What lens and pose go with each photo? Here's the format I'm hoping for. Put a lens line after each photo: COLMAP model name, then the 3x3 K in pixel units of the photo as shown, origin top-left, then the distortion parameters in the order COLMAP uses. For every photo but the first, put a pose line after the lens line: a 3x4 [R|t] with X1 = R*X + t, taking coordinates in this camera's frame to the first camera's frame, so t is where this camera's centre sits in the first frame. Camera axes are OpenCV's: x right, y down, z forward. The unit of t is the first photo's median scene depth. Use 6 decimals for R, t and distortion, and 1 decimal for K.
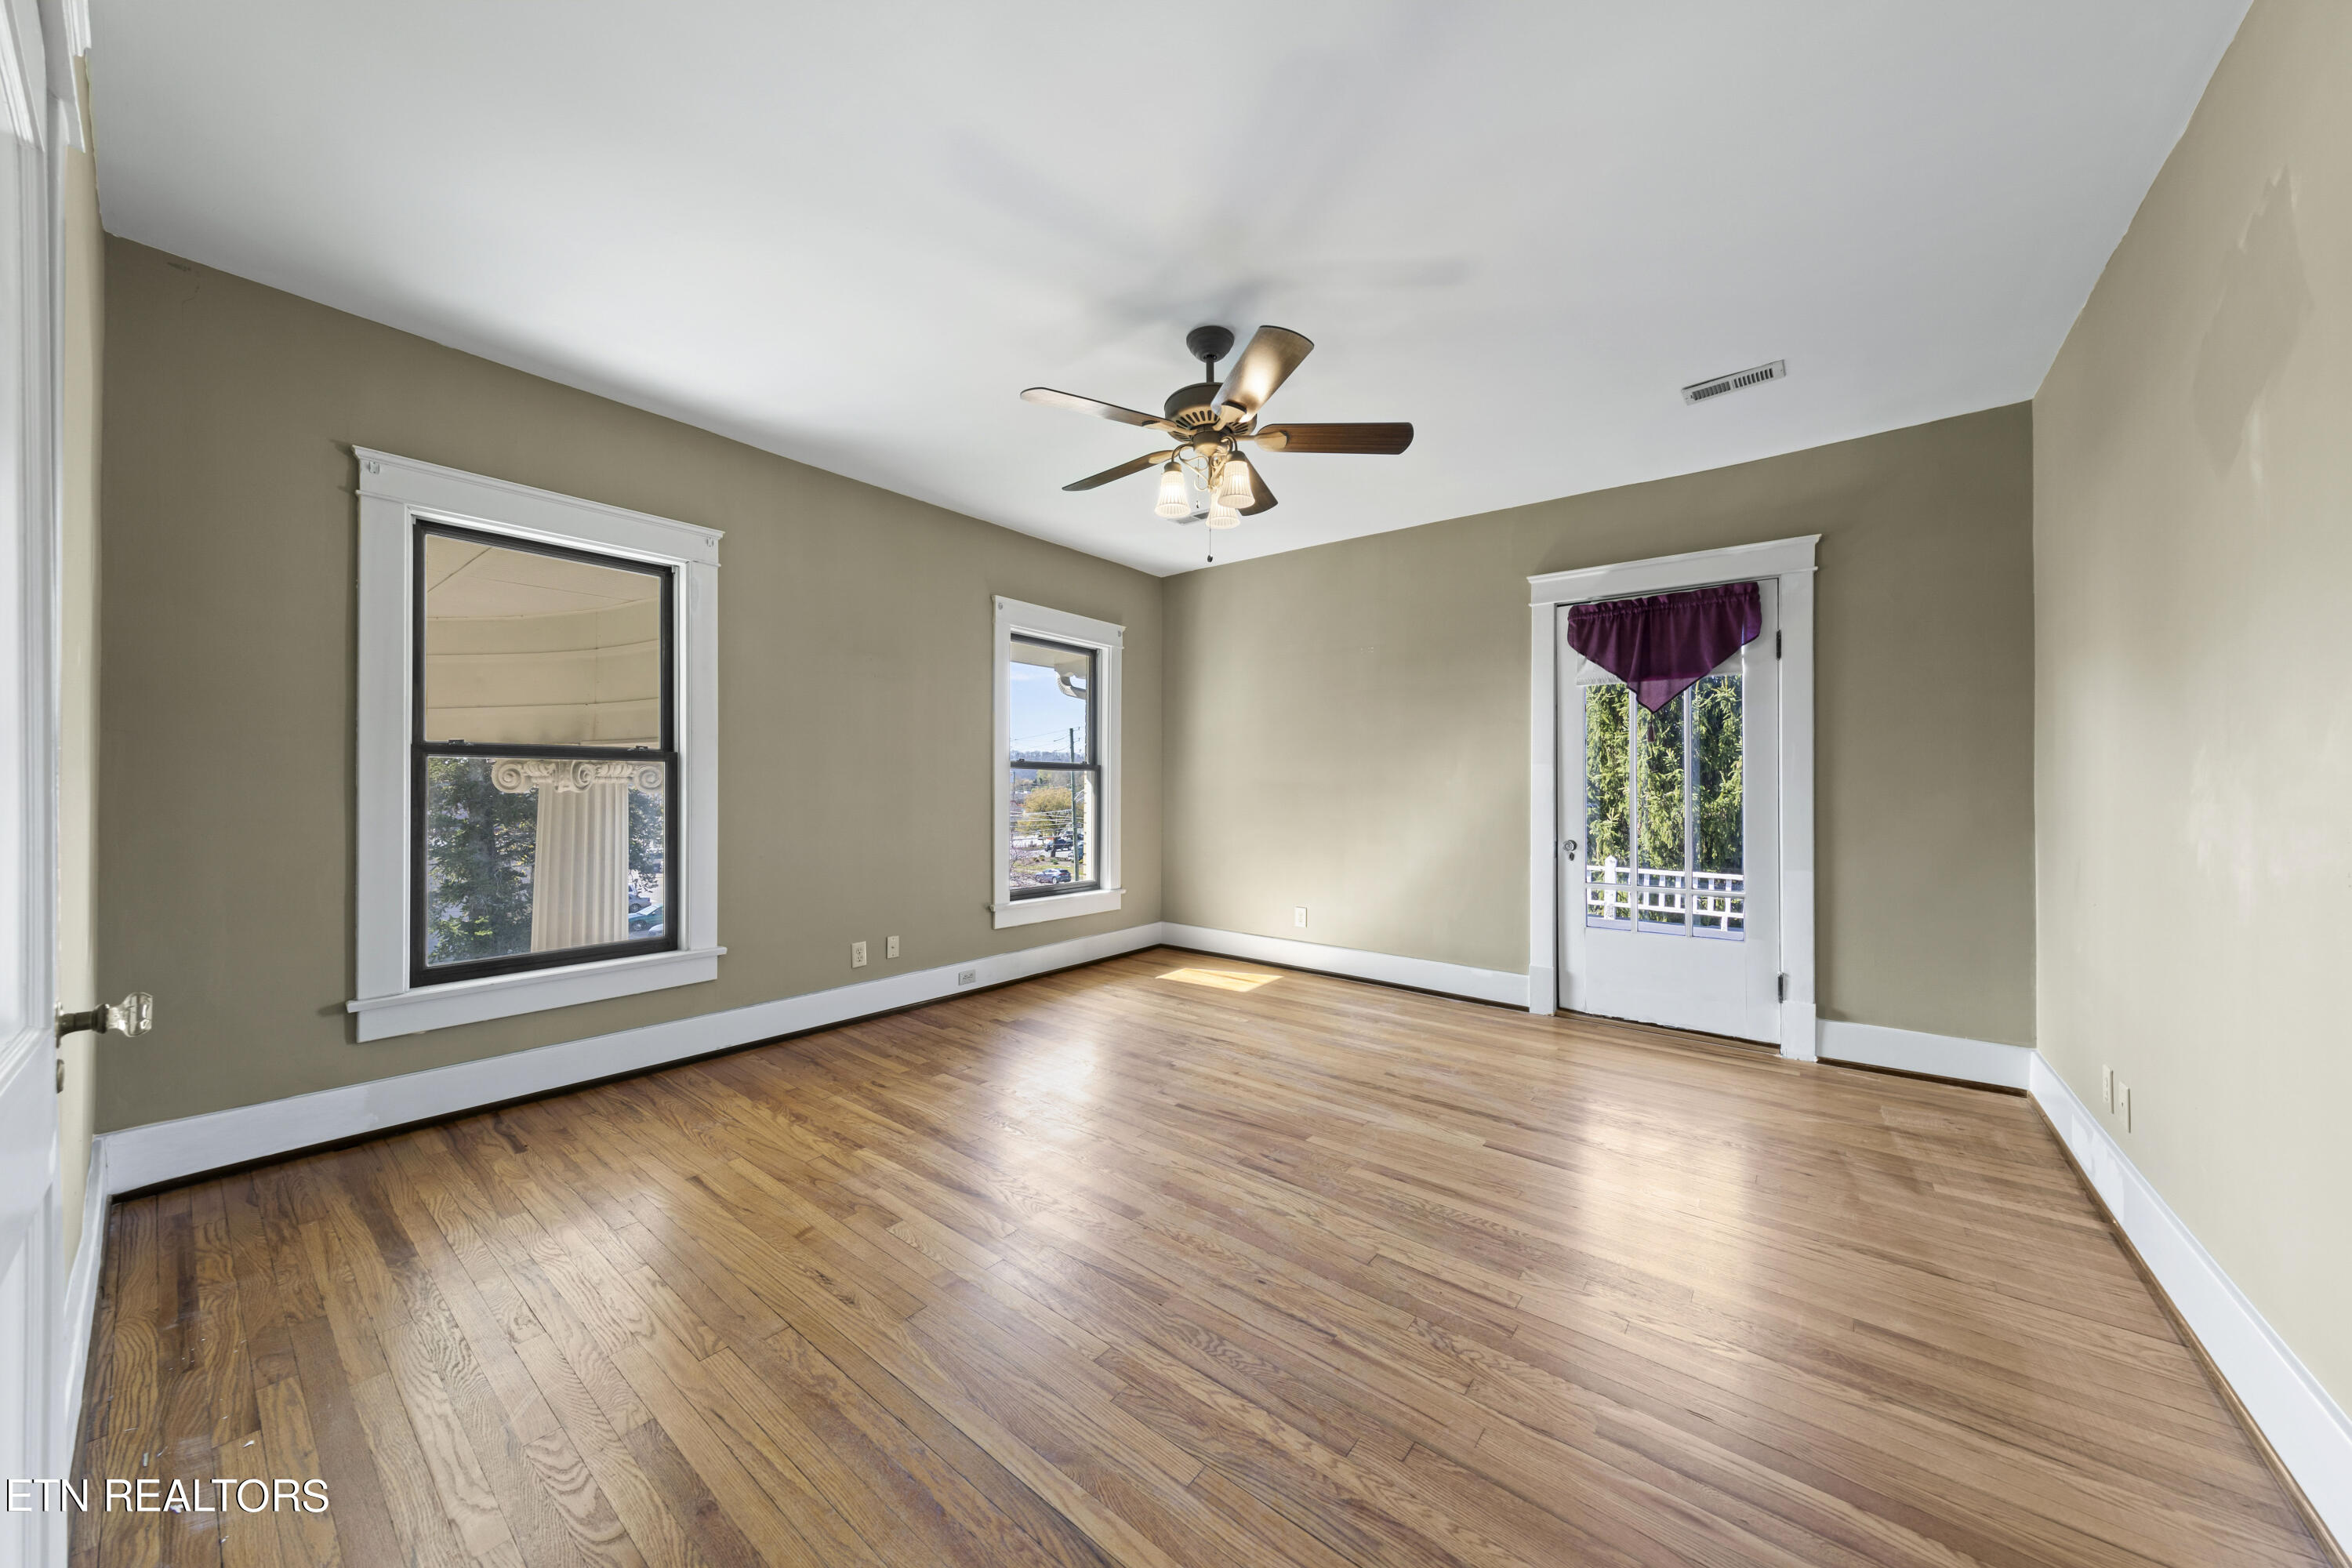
lens RADIAL K [[784.3, 0, 1176.0], [0, 784.3, 784.0], [0, 0, 1]] dist [0.000945, 0.000011]
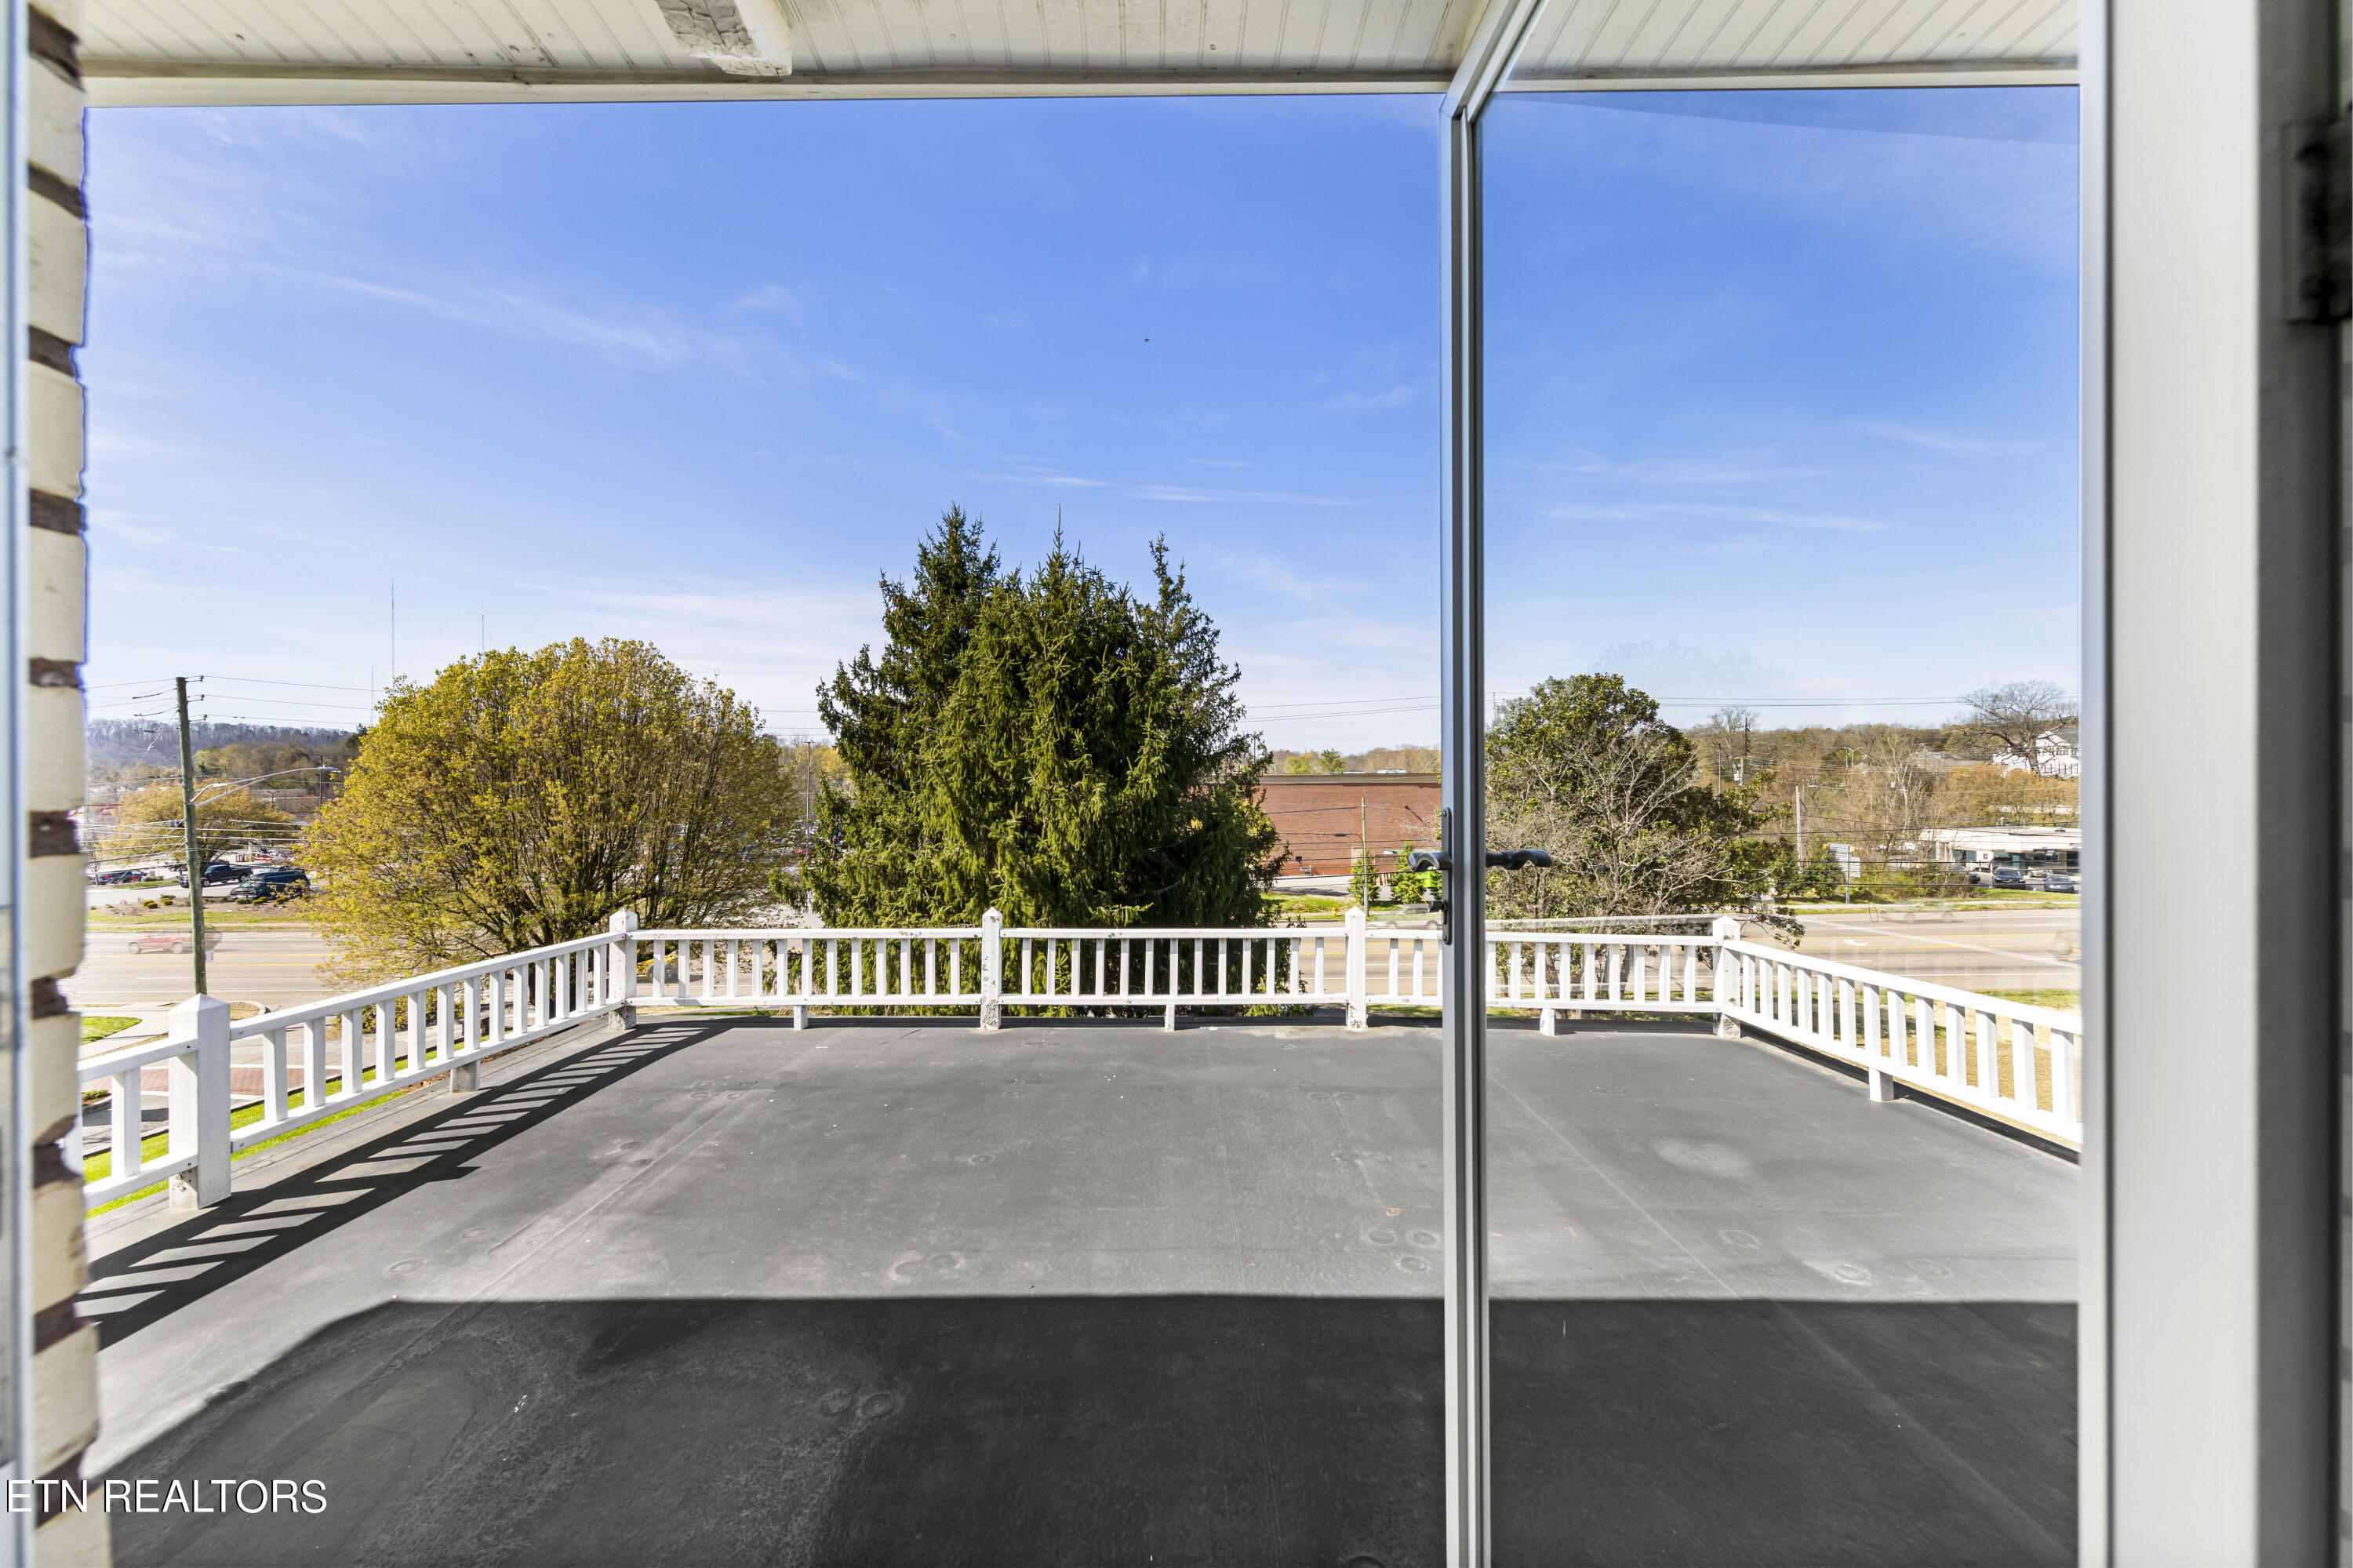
lens RADIAL K [[868.3, 0, 1176.5], [0, 868.3, 784.0], [0, 0, 1]] dist [0.010851, 0.000130]
pose [[0.778100, -0.009069, 0.628075, 0.128884], [0.001762, 0.999923, 0.012255, 0.001029], [-0.628138, -0.008429, 0.778057, 0.211999]]
